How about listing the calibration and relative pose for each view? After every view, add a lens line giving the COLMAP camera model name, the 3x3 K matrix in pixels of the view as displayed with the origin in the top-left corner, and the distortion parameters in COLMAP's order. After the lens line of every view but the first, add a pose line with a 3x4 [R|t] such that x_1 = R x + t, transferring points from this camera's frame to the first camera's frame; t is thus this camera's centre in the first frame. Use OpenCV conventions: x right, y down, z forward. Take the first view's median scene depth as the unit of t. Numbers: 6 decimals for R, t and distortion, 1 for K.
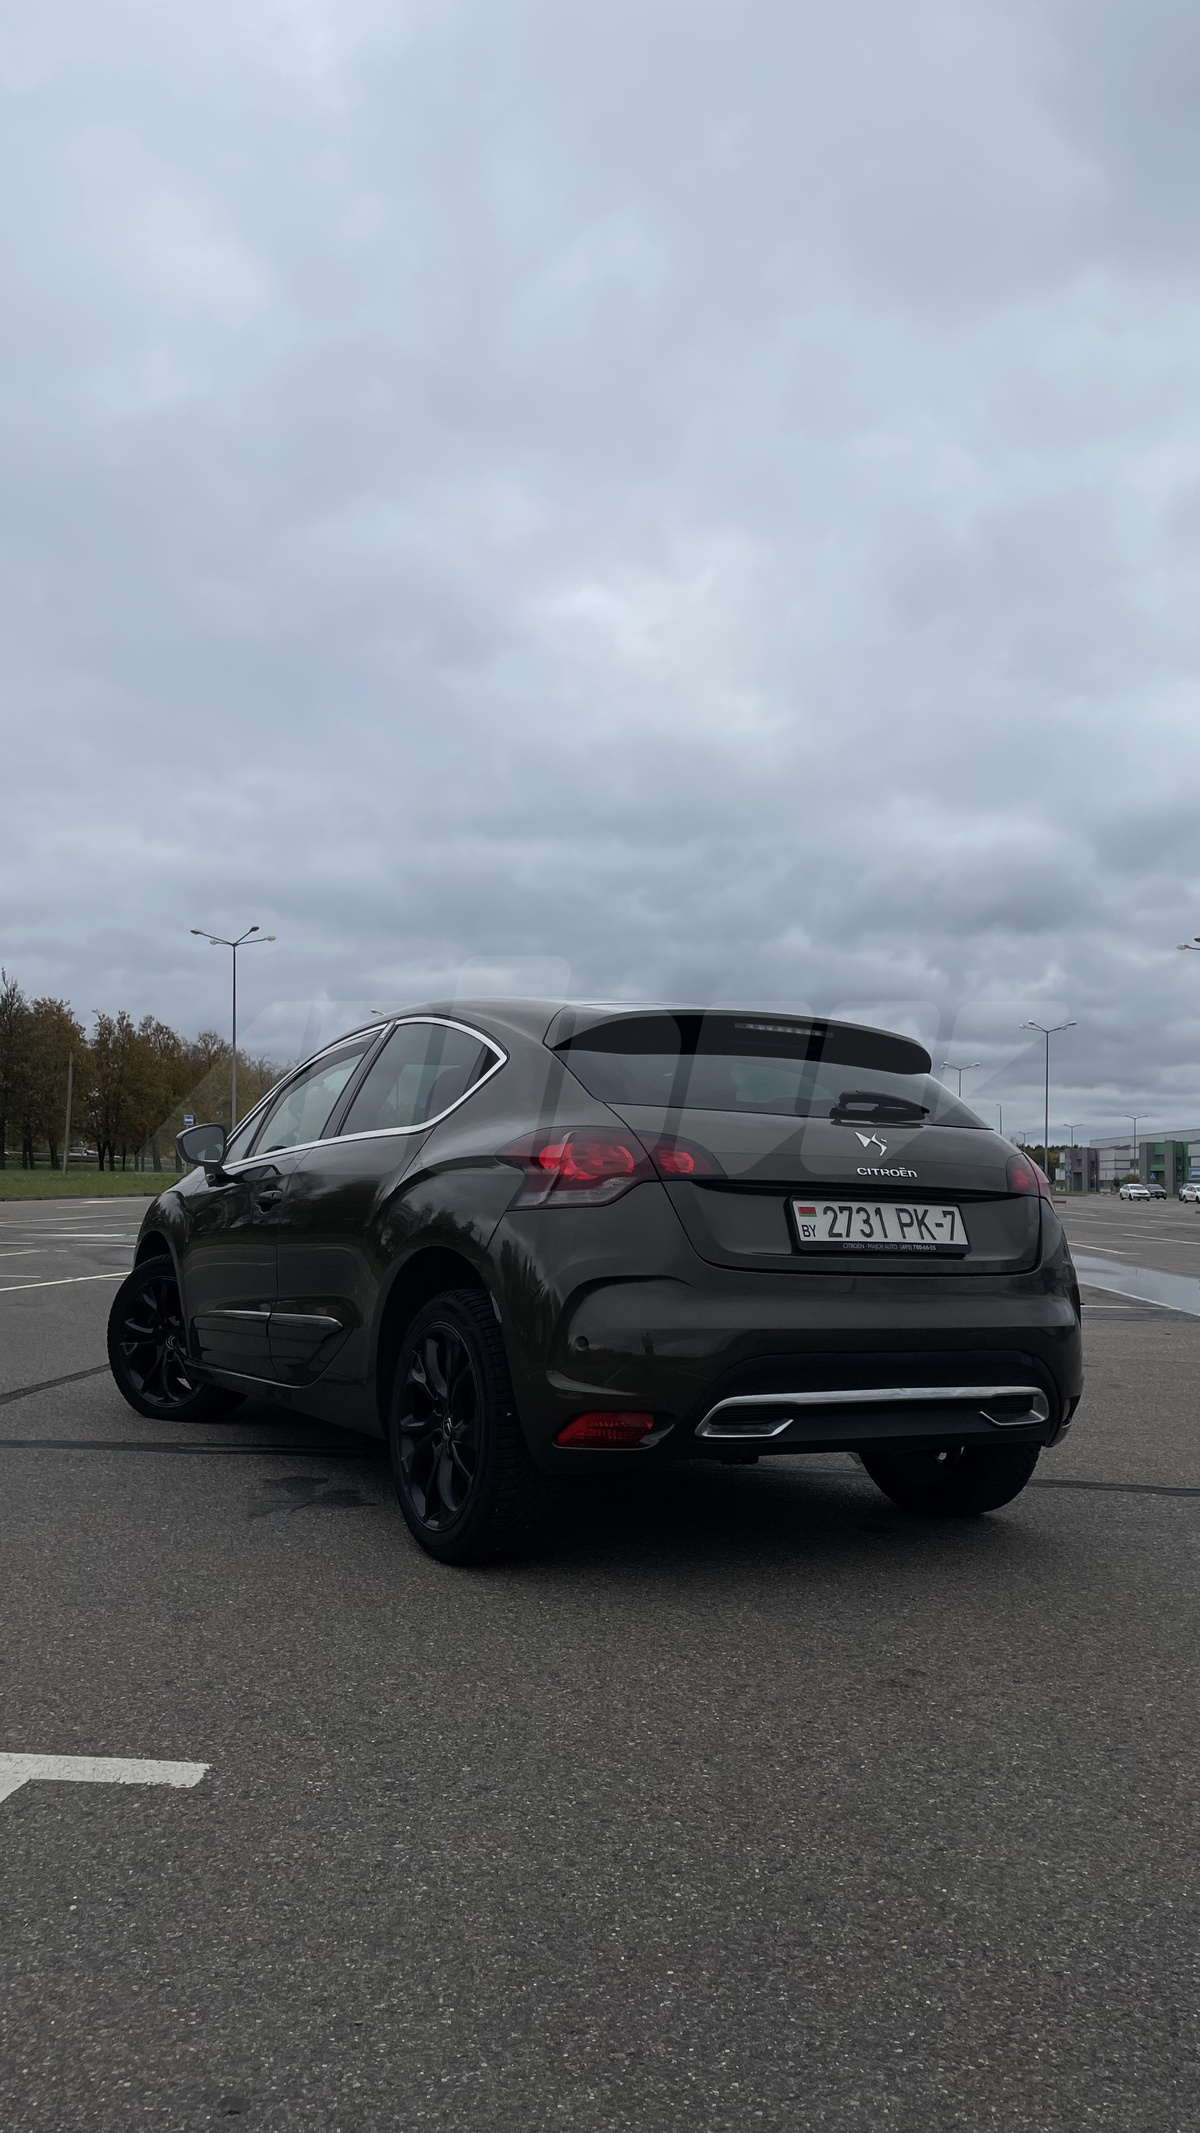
lens RADIAL K [[1523.1, 0, 656.2], [0, 1523.1, 1151.4], [0, 0, 1]] dist [0.050176, -0.090725]
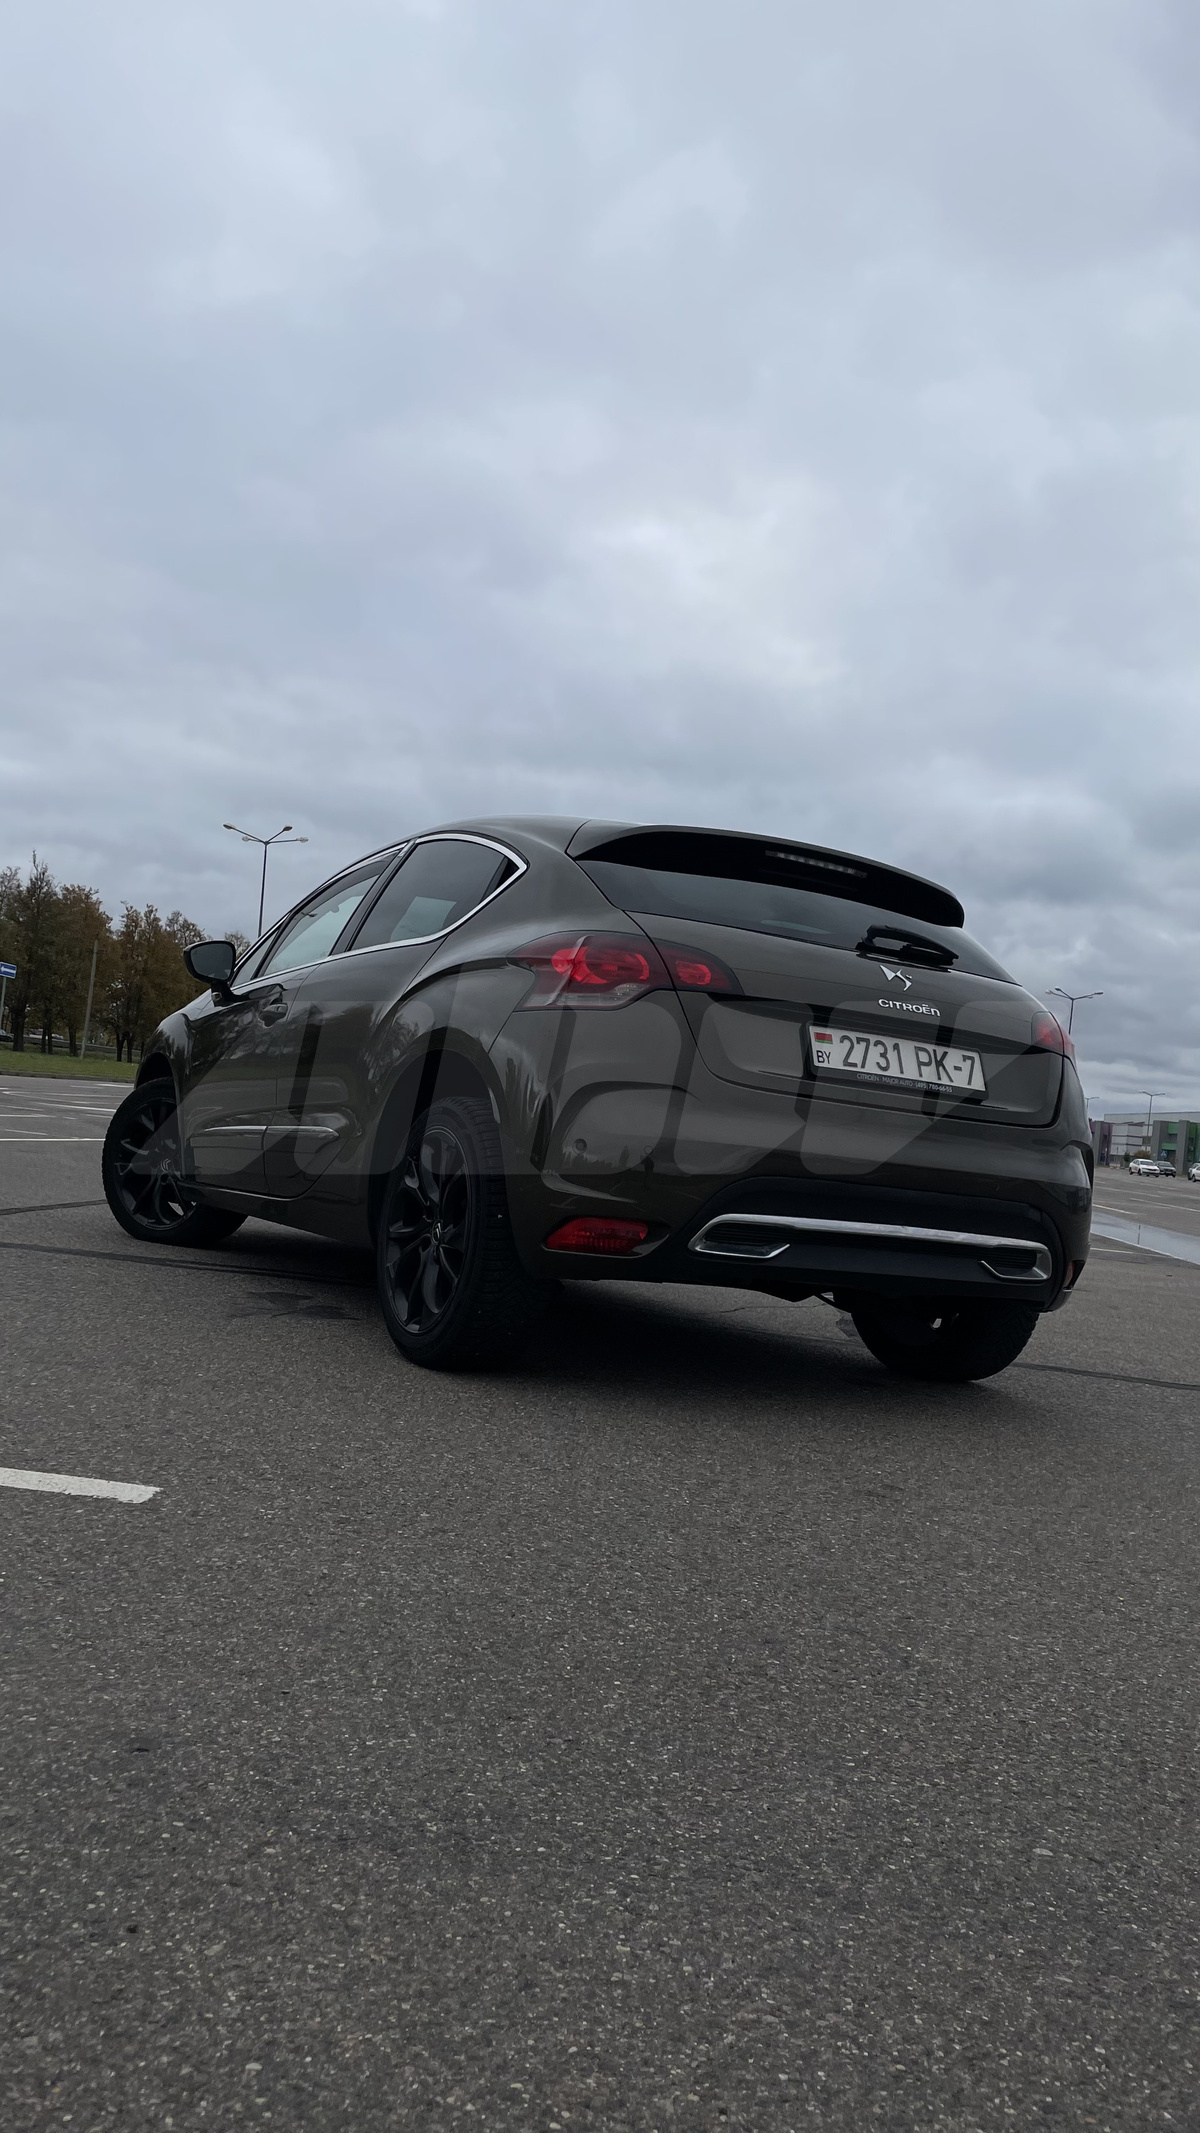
lens RADIAL K [[1523.1, 0, 656.2], [0, 1523.1, 1151.4], [0, 0, 1]] dist [0.050176, -0.090725]
pose [[0.996425, 0.084281, -0.005894, 0.007216], [-0.083925, 0.995418, 0.045812, 0.104036], [0.009728, -0.045153, 0.998933, 0.041687]]
